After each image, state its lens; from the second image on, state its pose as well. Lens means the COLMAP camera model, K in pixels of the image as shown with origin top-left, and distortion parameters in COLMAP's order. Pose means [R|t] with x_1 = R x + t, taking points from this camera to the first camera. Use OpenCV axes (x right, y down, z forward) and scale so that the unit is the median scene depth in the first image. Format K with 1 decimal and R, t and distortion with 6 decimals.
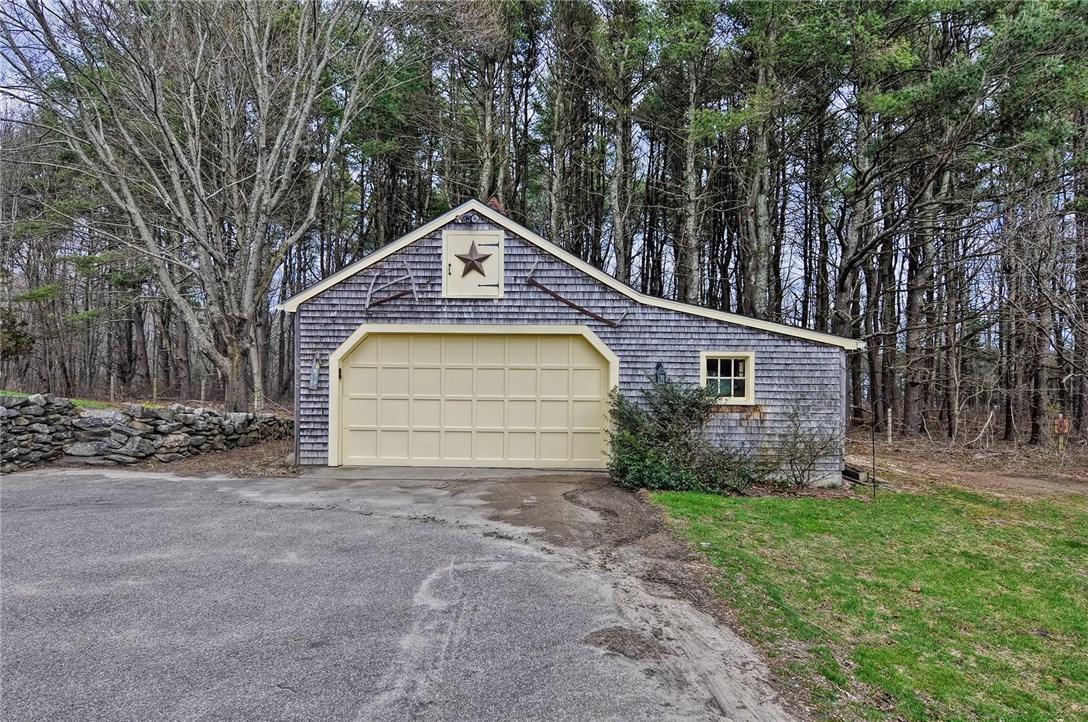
lens RADIAL K [[686.9, 0, 542.8], [0, 686.9, 370.7], [0, 0, 1]] dist [-0.009703, 0.000988]
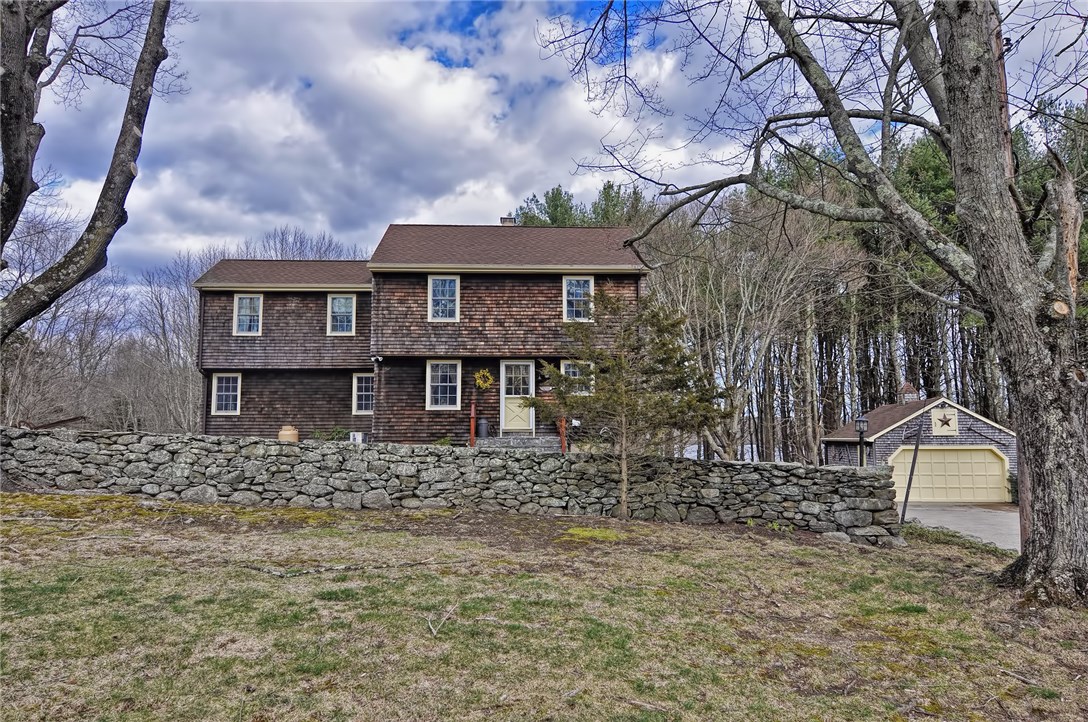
lens RADIAL K [[686.9, 0, 543.4], [0, 686.9, 365.8], [0, 0, 1]] dist [-0.009703, 0.000988]
pose [[0.991289, -0.025707, -0.129172, -1.266820], [0.011183, 0.993653, -0.111931, -0.094269], [0.131229, 0.109512, 0.985285, -1.773174]]
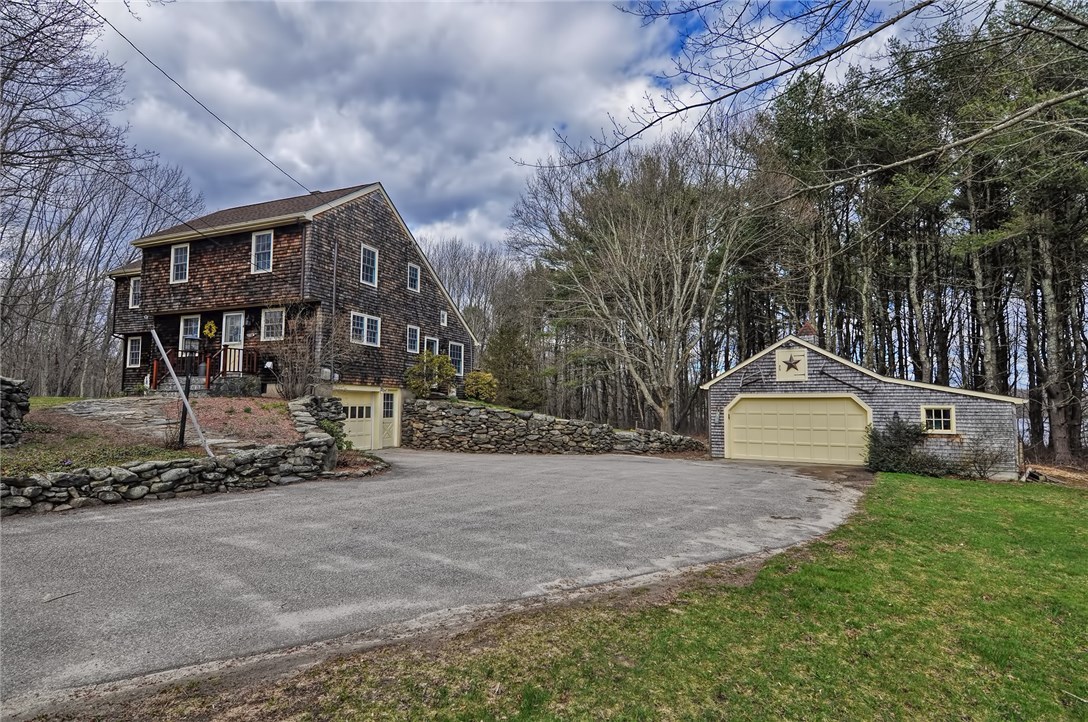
lens RADIAL K [[566.8, 0, 541.2], [0, 566.8, 367.9], [0, 0, 1]] dist [-0.005358, -0.001127]
pose [[0.842015, -0.041922, -0.537823, 0.189113], [-0.002841, 0.996617, -0.082132, -0.000058], [0.539447, 0.070684, 0.839048, -0.892523]]
